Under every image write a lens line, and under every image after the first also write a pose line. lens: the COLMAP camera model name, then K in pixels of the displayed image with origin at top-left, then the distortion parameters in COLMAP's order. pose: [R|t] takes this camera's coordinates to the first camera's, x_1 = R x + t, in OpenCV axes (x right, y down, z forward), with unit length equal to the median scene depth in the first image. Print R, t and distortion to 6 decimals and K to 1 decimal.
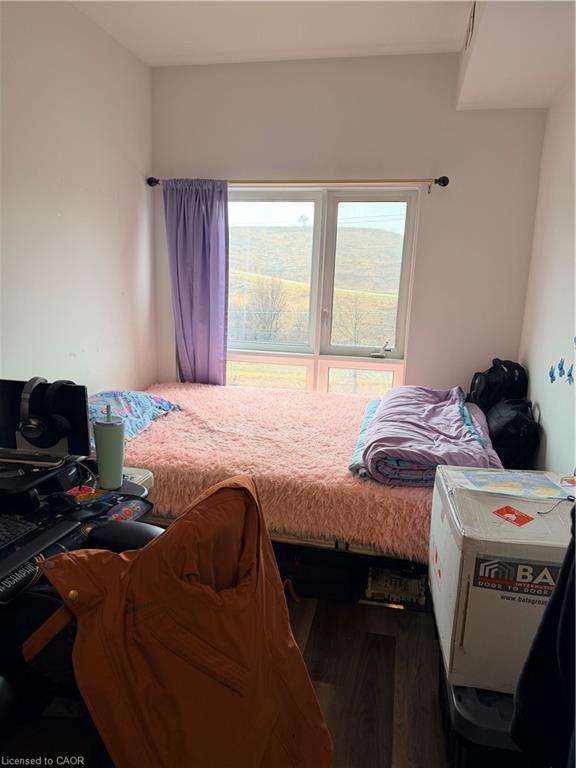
lens RADIAL K [[462.2, 0, 254.0], [0, 462.2, 383.0], [0, 0, 1]] dist [0.071756, -0.000397]
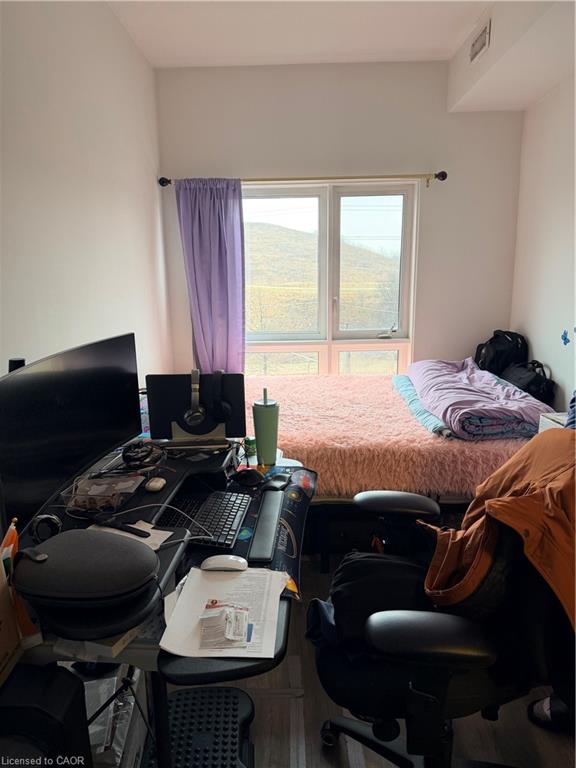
lens RADIAL K [[462.2, 0, 254.0], [0, 462.2, 383.0], [0, 0, 1]] dist [0.071756, -0.000397]
pose [[0.983738, -0.087474, 0.156866, -0.262907], [0.086318, 0.996167, 0.014182, 0.008621], [-0.157505, -0.000411, 0.987518, -0.038265]]
